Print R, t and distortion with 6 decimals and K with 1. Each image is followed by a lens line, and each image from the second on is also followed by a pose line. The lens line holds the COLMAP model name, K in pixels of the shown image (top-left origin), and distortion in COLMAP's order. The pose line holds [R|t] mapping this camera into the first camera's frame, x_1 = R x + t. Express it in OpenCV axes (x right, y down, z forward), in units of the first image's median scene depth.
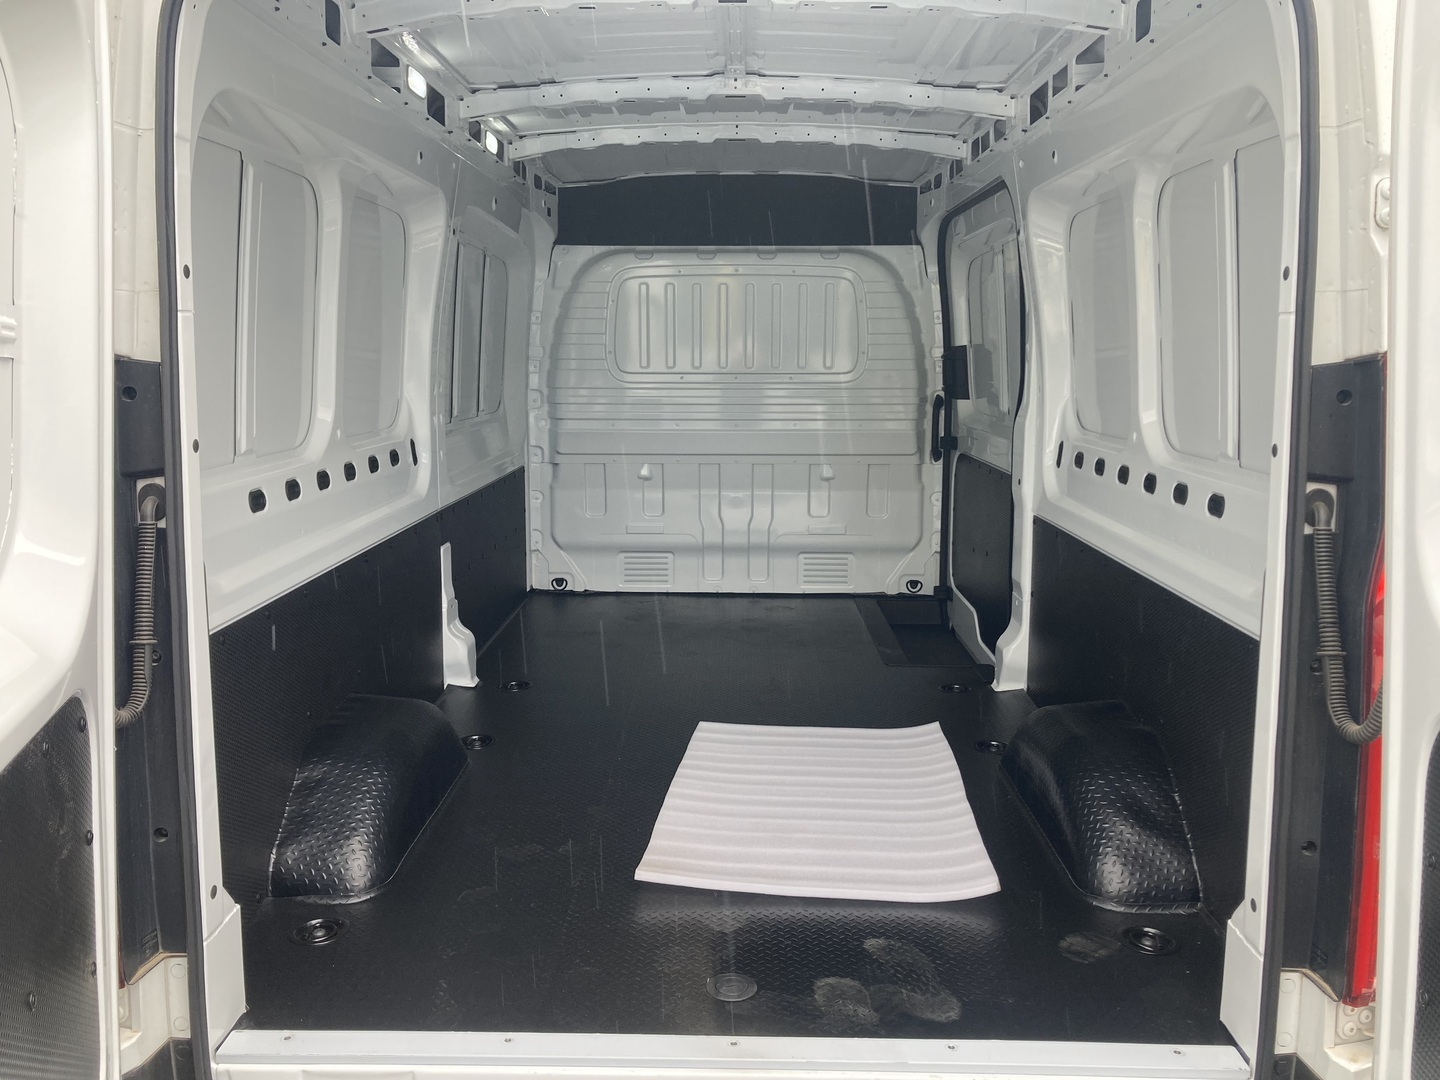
lens RADIAL K [[1180.3, 0, 715.5], [0, 1180.3, 531.8], [0, 0, 1]] dist [0.007815, -0.014141]
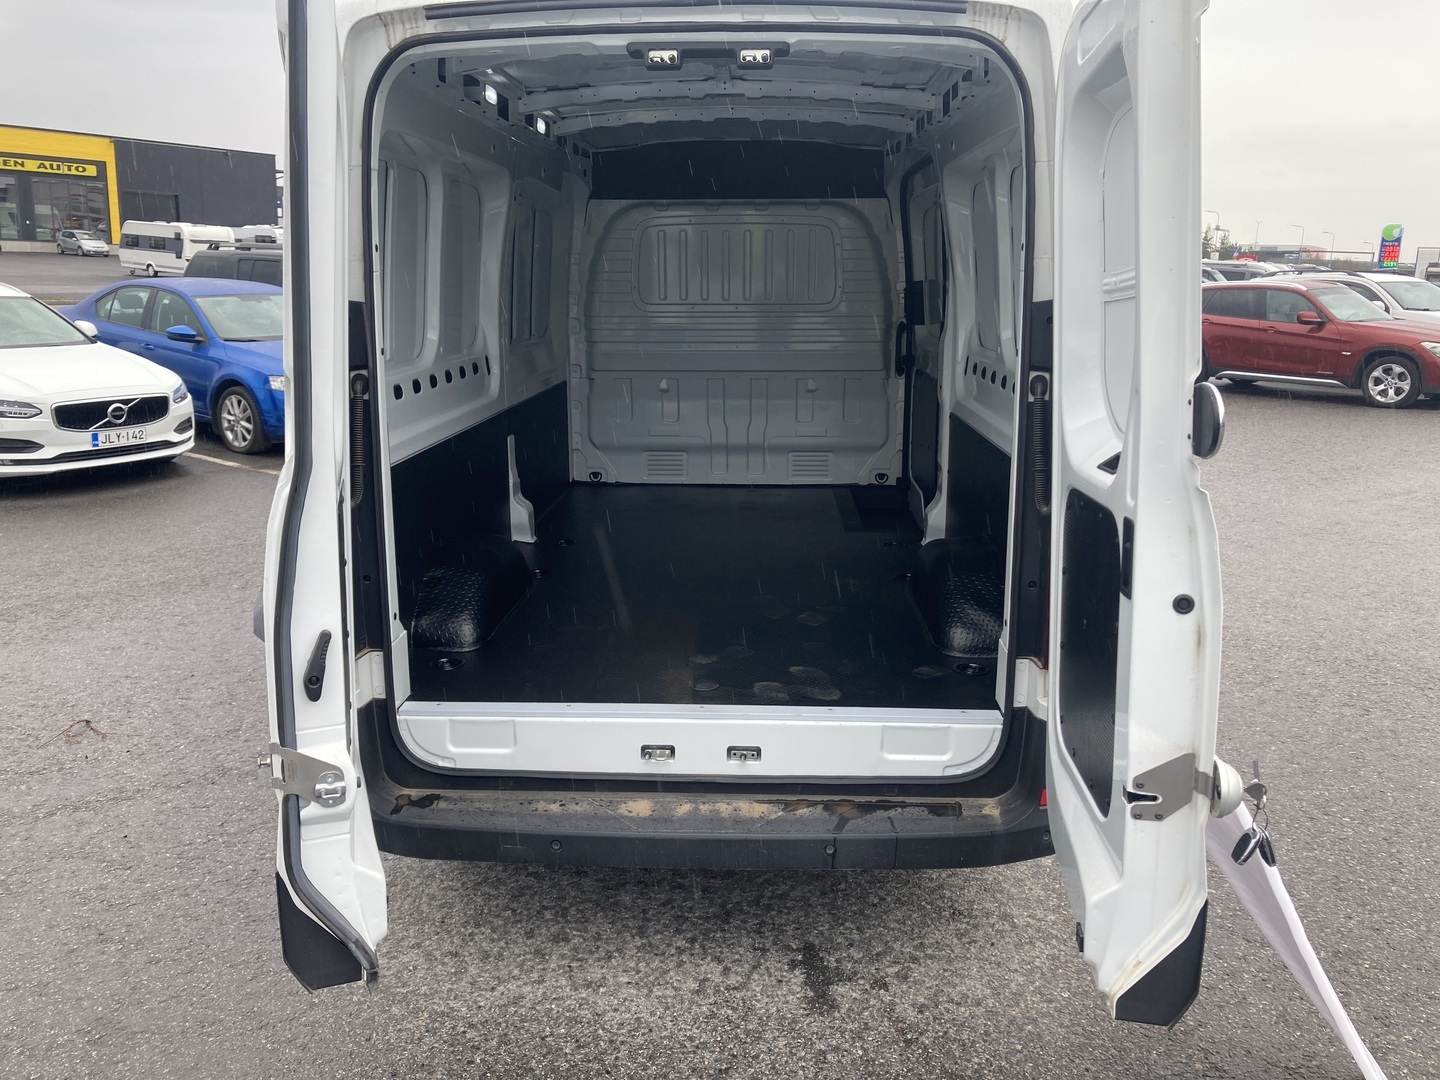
lens RADIAL K [[1180.3, 0, 728.4], [0, 1180.3, 546.4], [0, 0, 1]] dist [0.007815, -0.014141]
pose [[0.999835, 0.000970, -0.018157, 0.039934], [0.000324, 0.997466, 0.071141, 0.038882], [0.018180, -0.071135, 0.997301, -0.318786]]
